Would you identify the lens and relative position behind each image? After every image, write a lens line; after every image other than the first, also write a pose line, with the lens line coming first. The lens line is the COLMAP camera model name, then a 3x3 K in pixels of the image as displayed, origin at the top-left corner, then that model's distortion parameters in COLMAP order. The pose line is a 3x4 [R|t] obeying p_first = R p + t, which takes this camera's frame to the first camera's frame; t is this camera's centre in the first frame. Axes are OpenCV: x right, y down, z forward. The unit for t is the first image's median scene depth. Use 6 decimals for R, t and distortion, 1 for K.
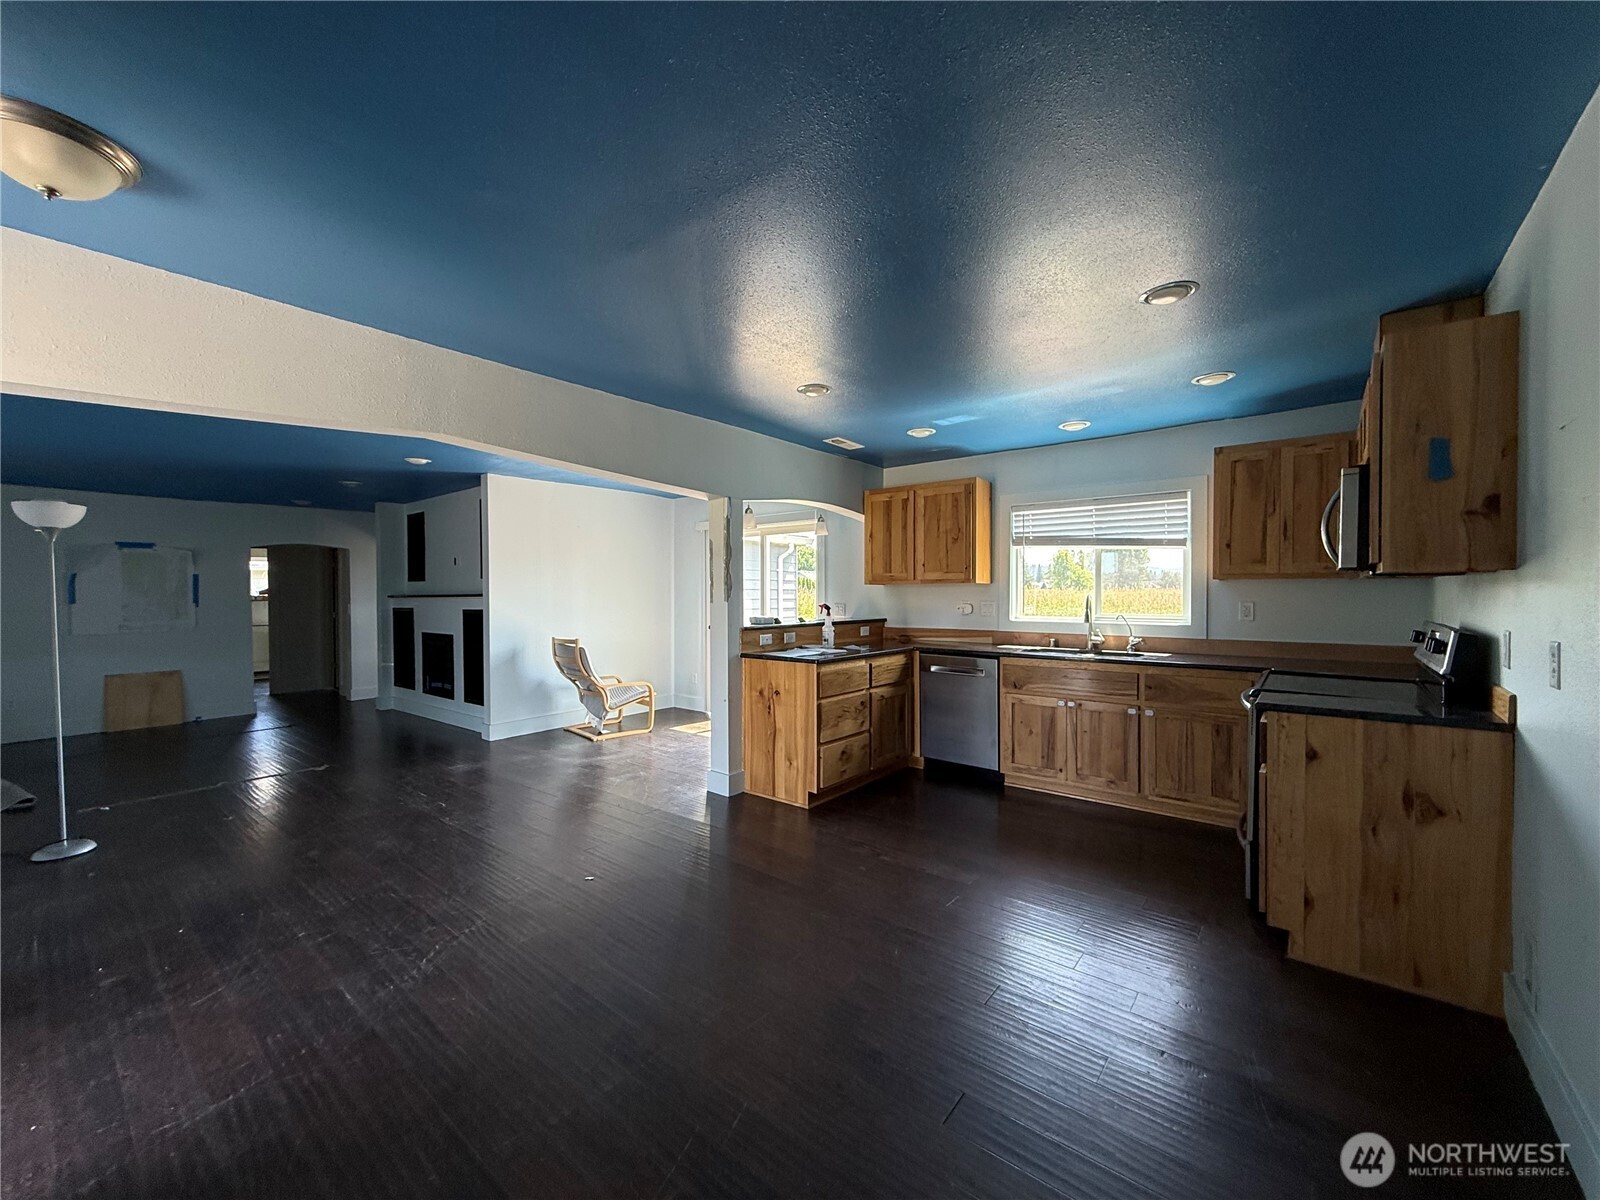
lens RADIAL K [[634.6, 0, 792.8], [0, 634.6, 599.3], [0, 0, 1]] dist [-0.002367, 0.000183]
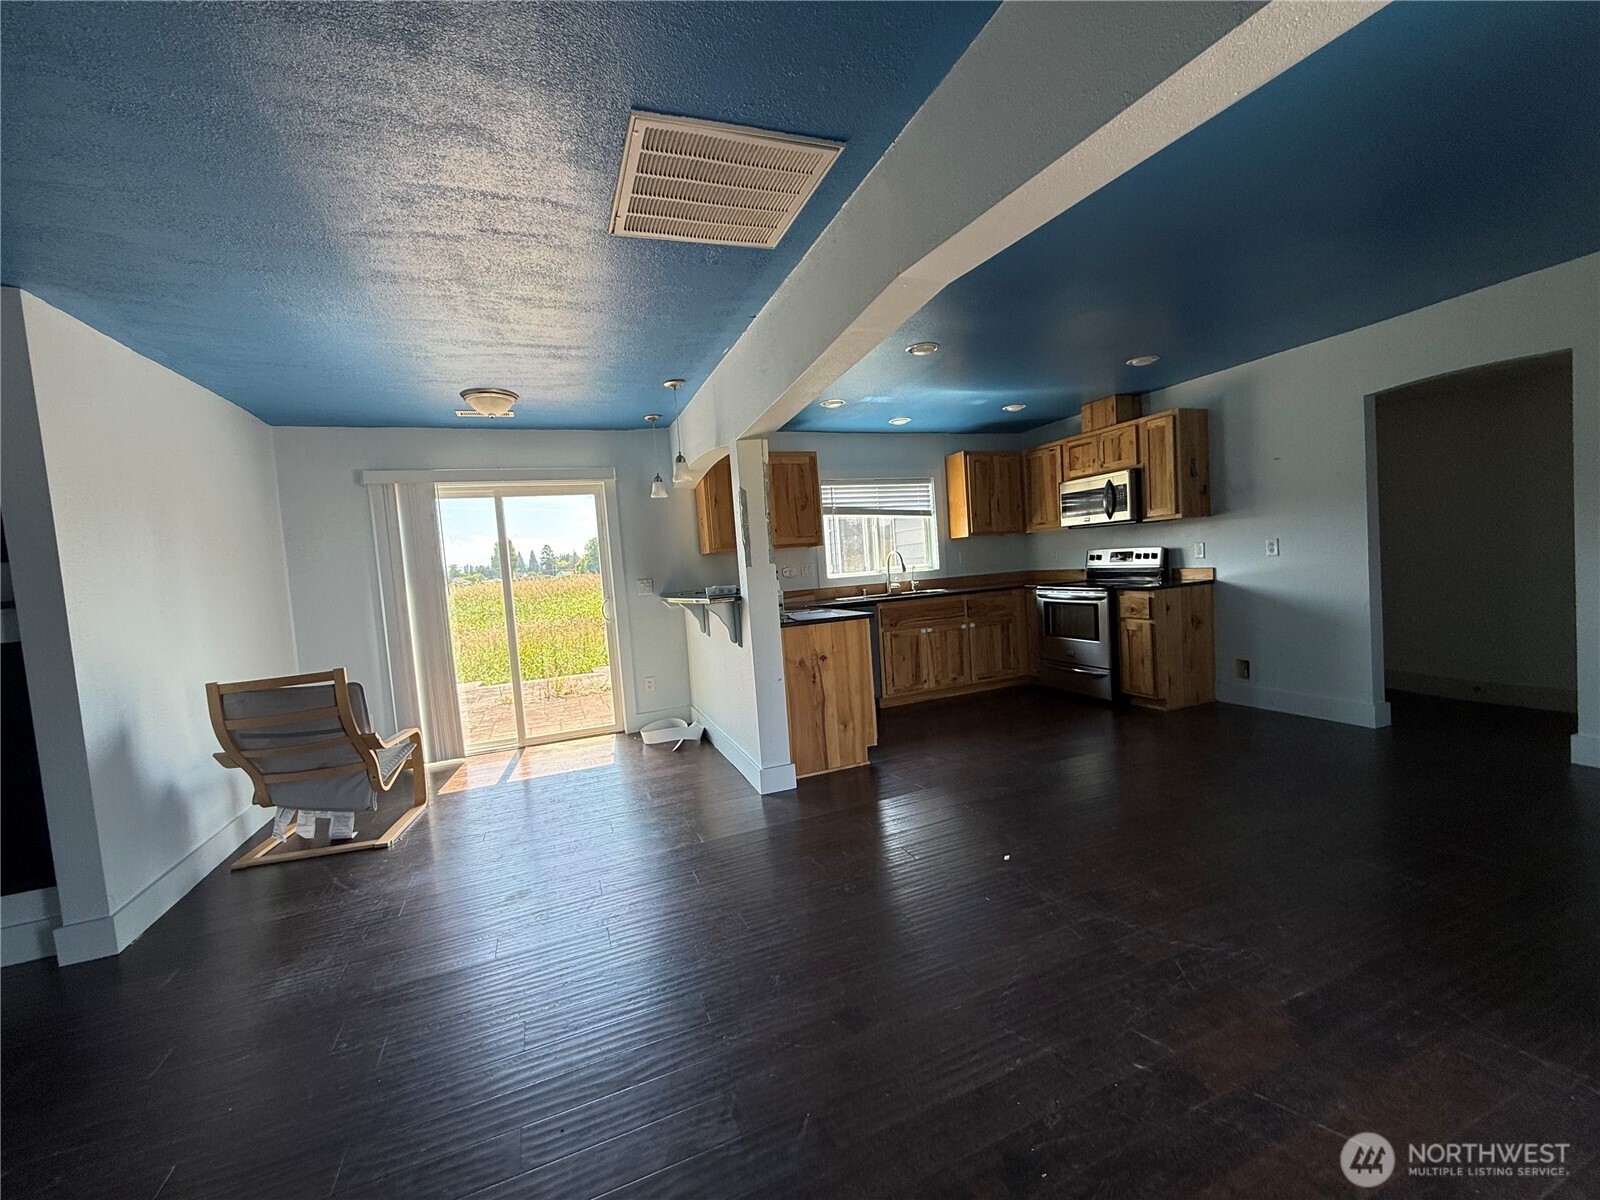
lens RADIAL K [[634.6, 0, 791.9], [0, 634.6, 603.2], [0, 0, 1]] dist [-0.002367, 0.000183]
pose [[0.492017, -0.085265, 0.866400, -0.843814], [0.079013, 0.995459, 0.053095, 0.013883], [-0.866992, 0.042333, 0.496520, 0.569643]]
